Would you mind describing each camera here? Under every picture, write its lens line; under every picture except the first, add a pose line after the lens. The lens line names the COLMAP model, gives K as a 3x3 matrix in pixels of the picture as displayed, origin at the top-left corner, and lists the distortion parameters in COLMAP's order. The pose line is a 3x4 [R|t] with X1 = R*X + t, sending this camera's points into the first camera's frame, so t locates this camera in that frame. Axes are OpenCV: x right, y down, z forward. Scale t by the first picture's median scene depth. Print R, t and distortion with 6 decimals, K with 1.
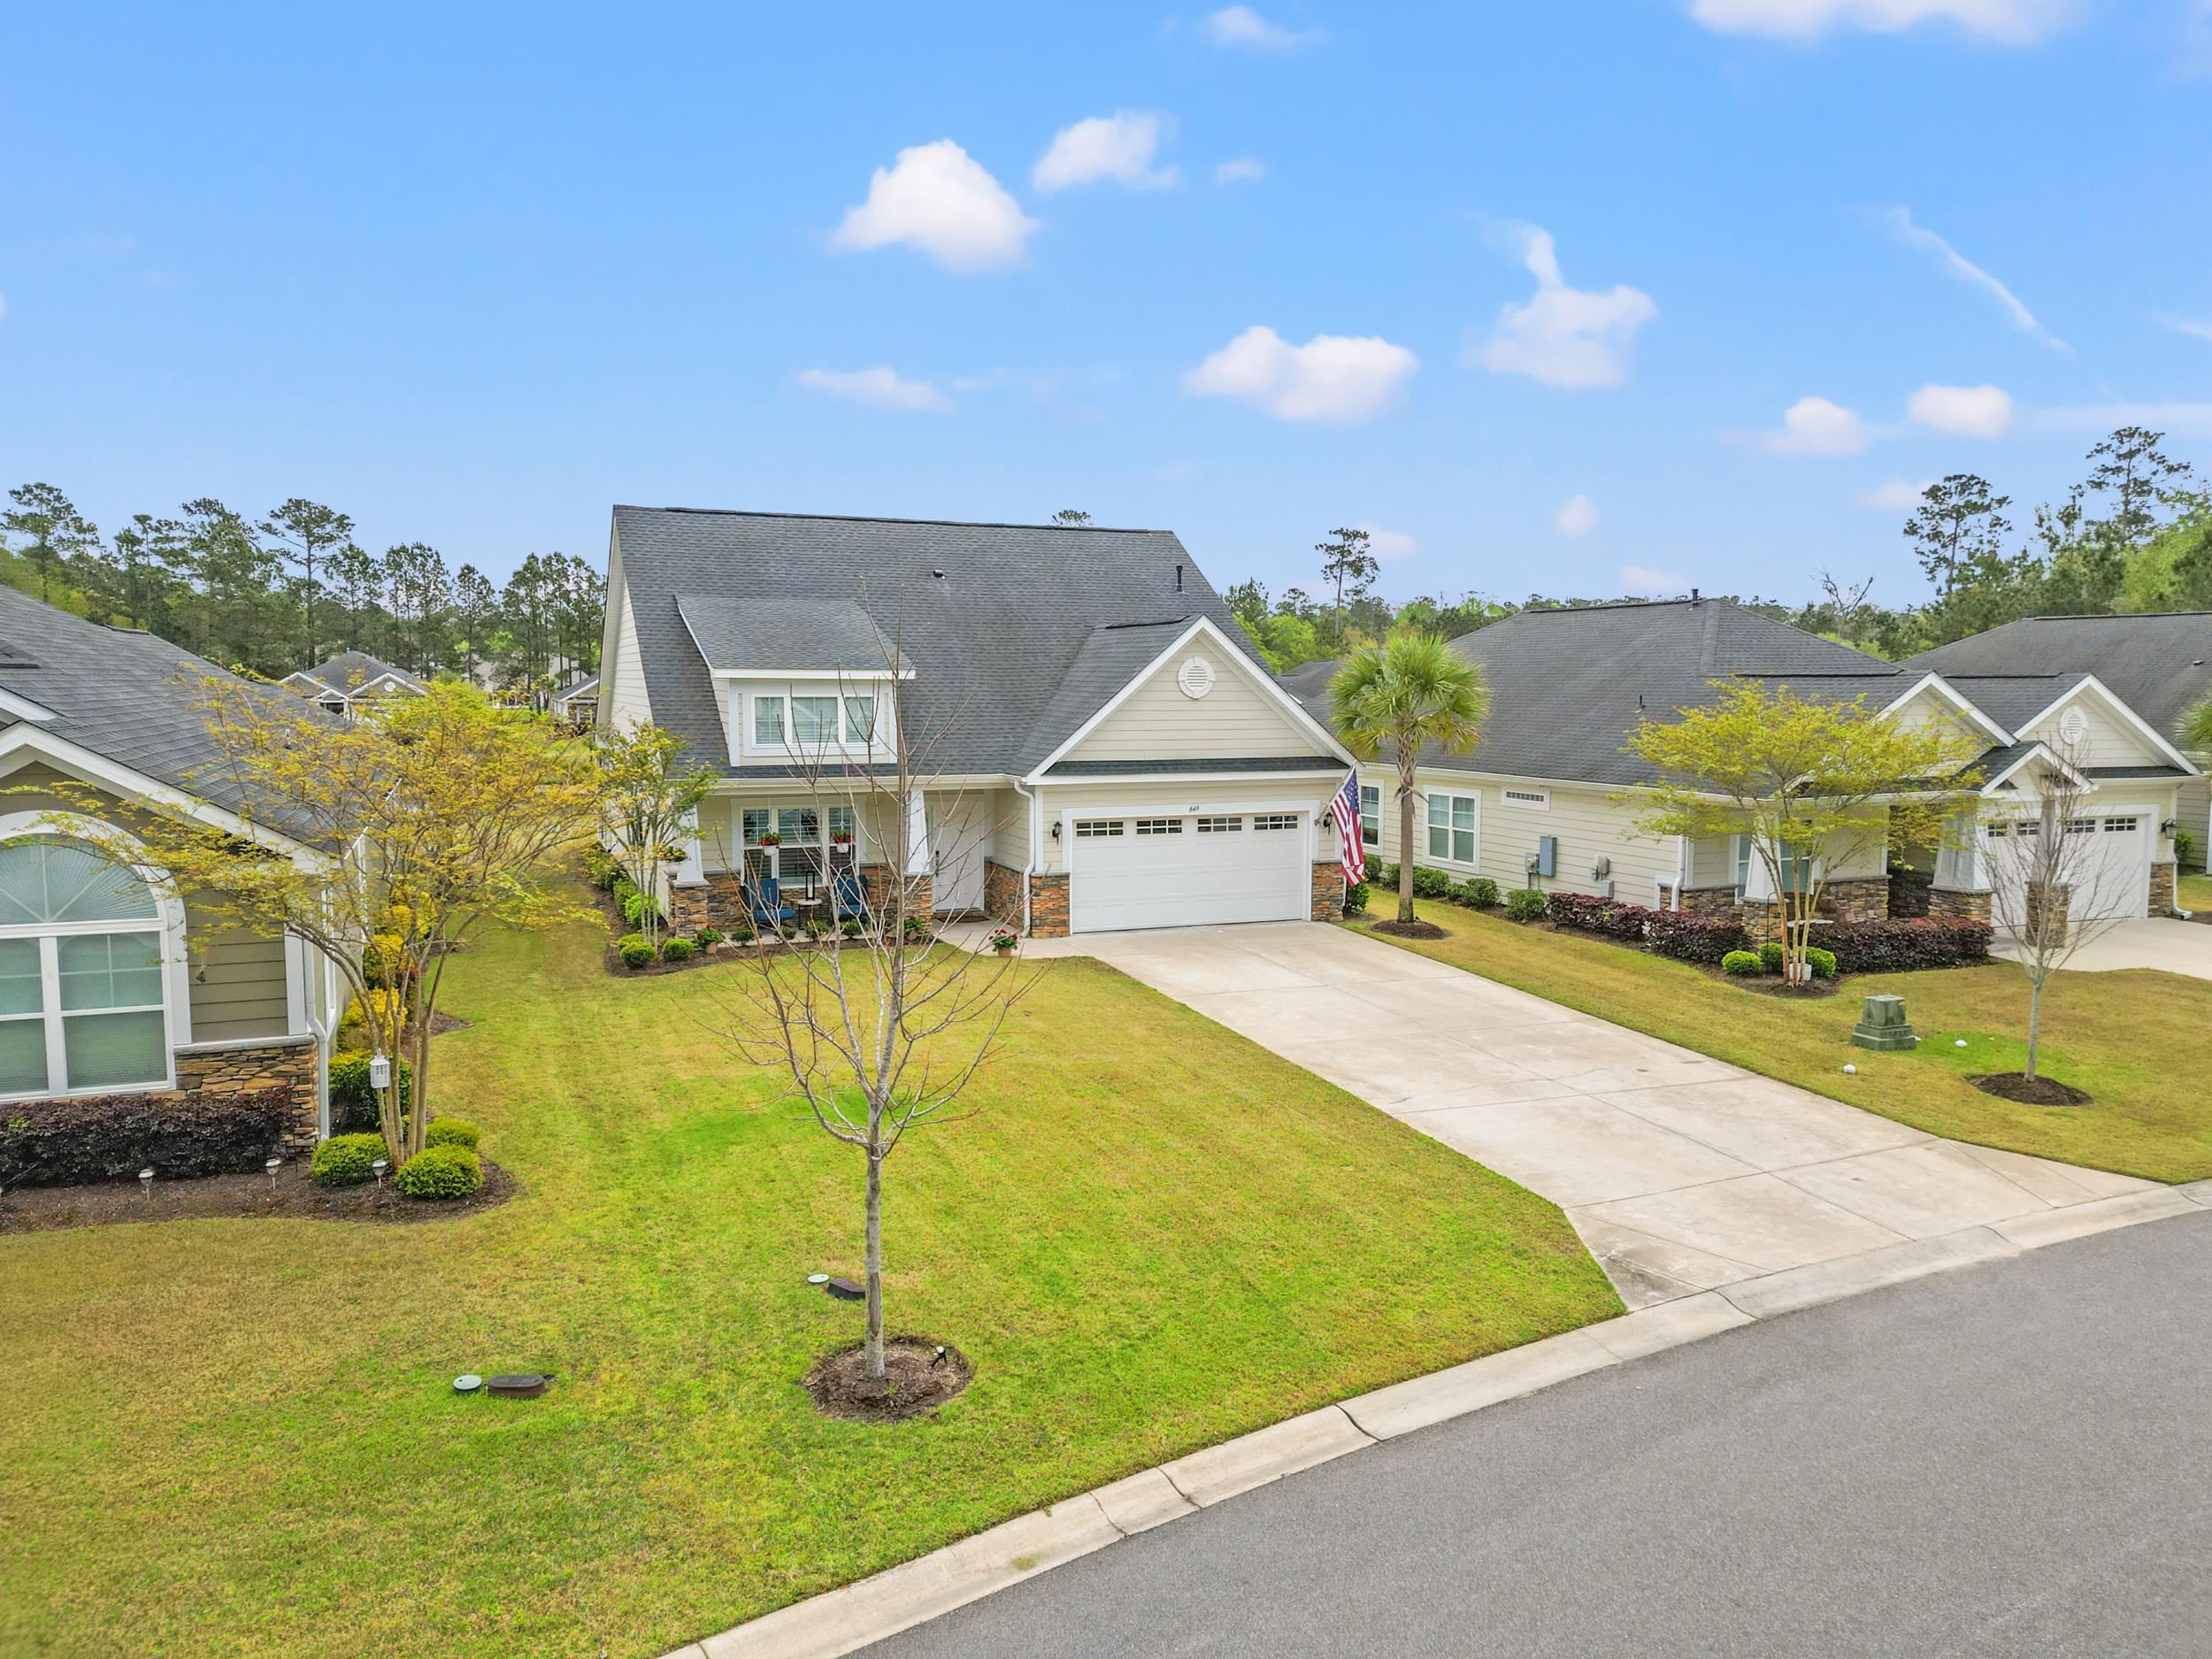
lens RADIAL K [[1558.1, 0, 1106.0], [0, 1558.1, 829.5], [0, 0, 1]] dist [0.104412, -0.141468]
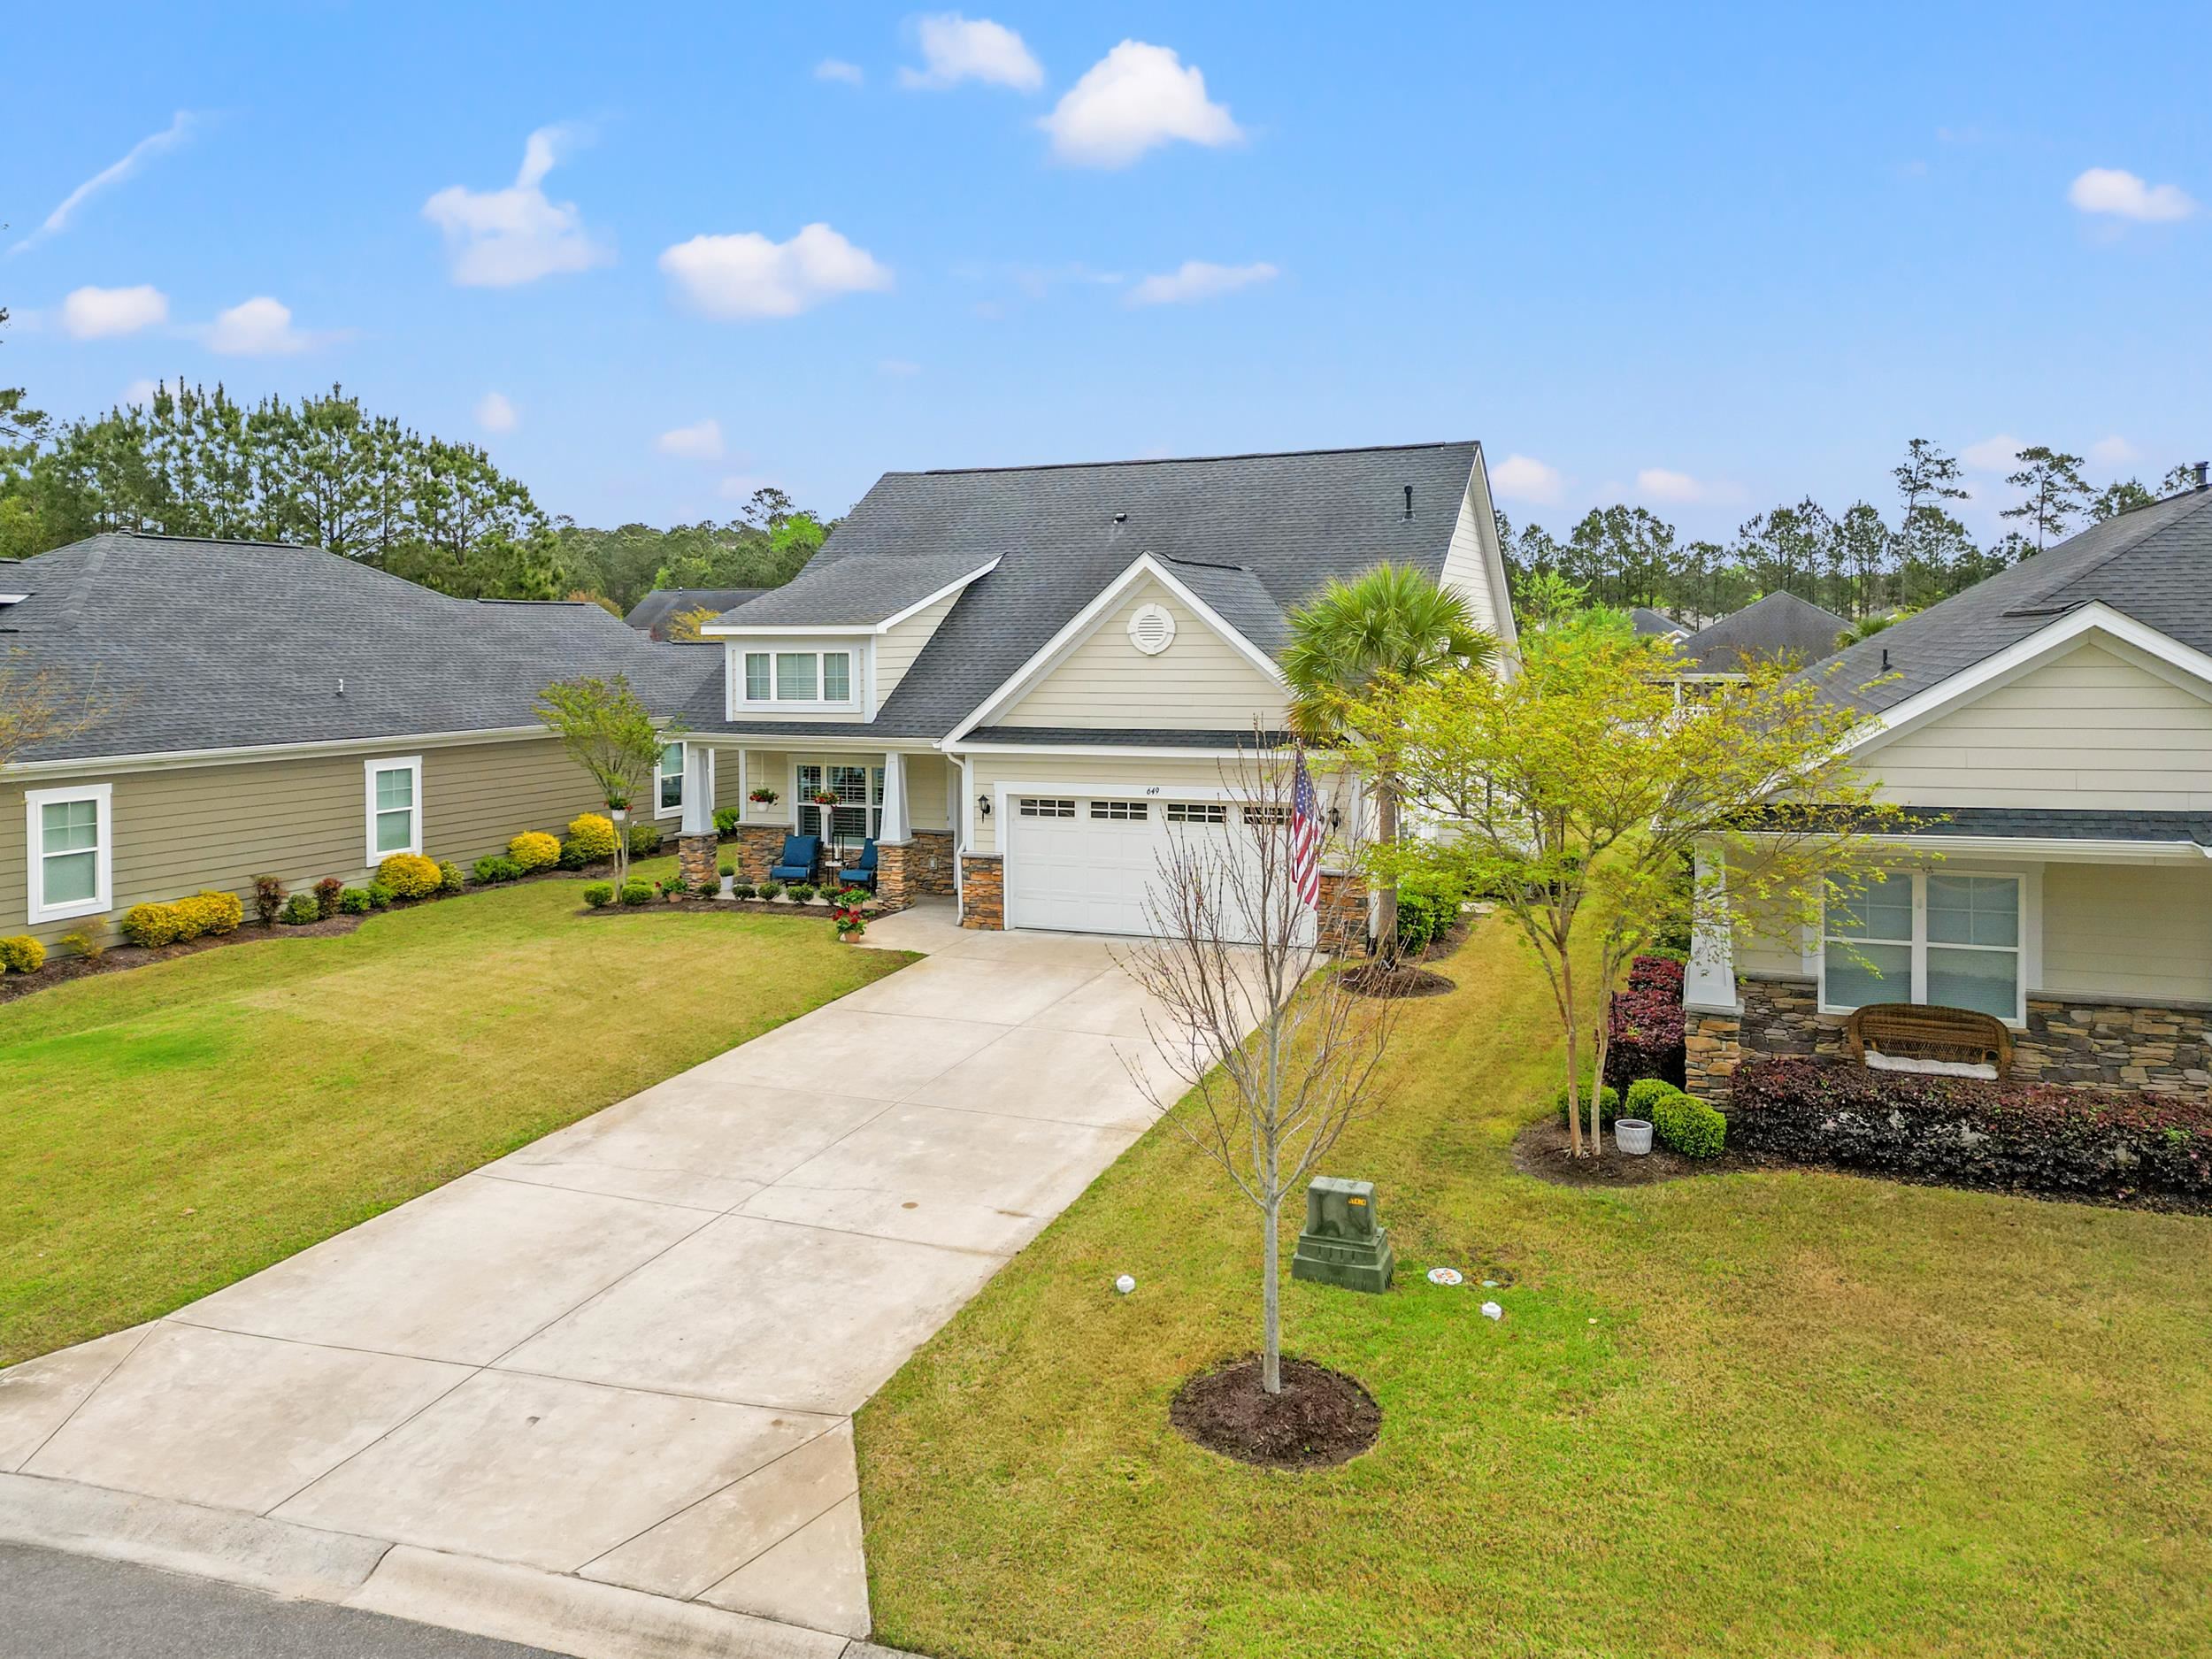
lens RADIAL K [[1610.9, 0, 1101.4], [0, 1610.9, 682.1], [0, 0, 1]] dist [0.050962, -0.037161]
pose [[0.719246, 0.011310, -0.694664, 0.621862], [-0.057274, 0.997429, -0.043062, -0.032279], [0.692391, 0.070758, 0.718045, 0.385224]]
